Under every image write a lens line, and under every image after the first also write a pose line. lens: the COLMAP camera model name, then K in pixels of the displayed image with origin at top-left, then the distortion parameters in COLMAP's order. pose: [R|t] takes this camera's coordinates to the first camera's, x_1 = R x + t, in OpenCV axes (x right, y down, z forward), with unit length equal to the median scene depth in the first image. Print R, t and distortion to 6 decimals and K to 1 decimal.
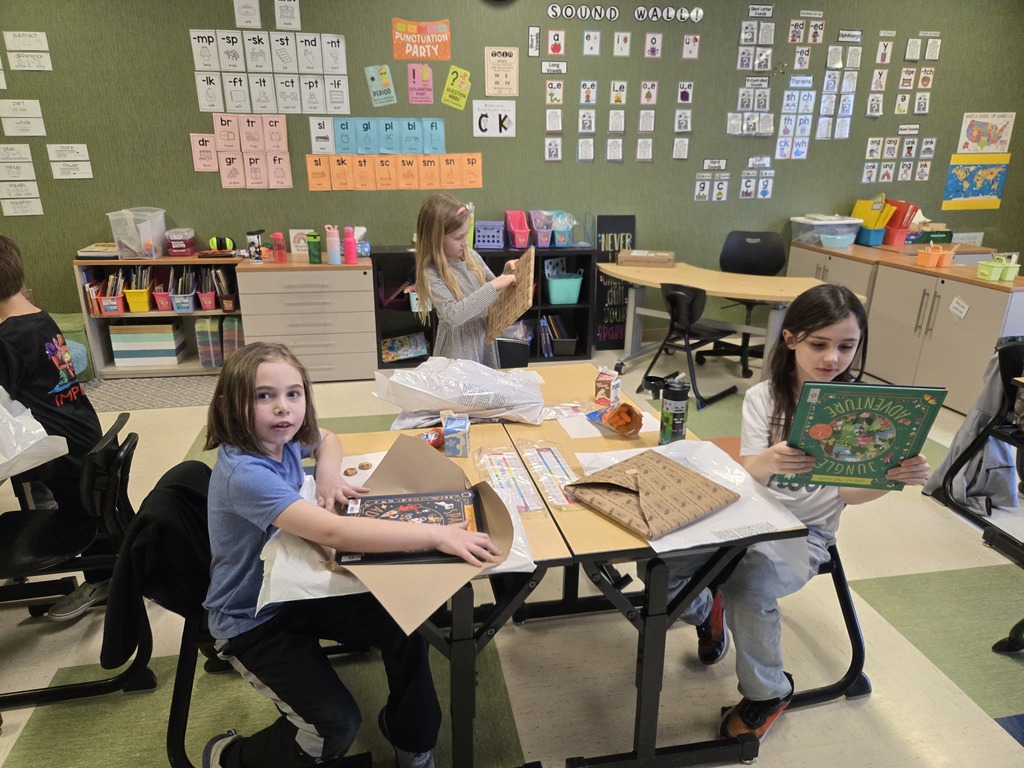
lens RADIAL K [[688.8, 0, 511.7], [0, 688.8, 382.3], [0, 0, 1]] dist [0.047596, -0.018510]
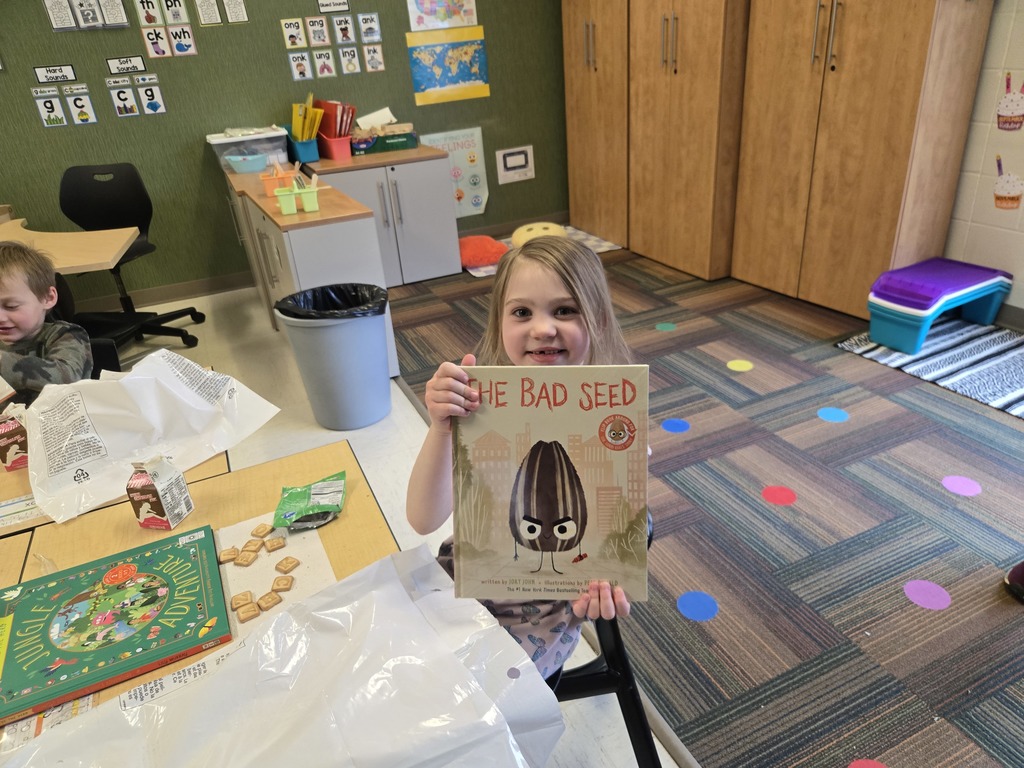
lens RADIAL K [[688.8, 0, 511.8], [0, 688.8, 385.6], [0, 0, 1]] dist [0.047596, -0.018510]
pose [[0.972311, -0.175930, 0.153817, 0.561099], [0.154098, 0.977513, 0.143951, -0.023451], [-0.175684, -0.116262, 0.977557, 0.143963]]
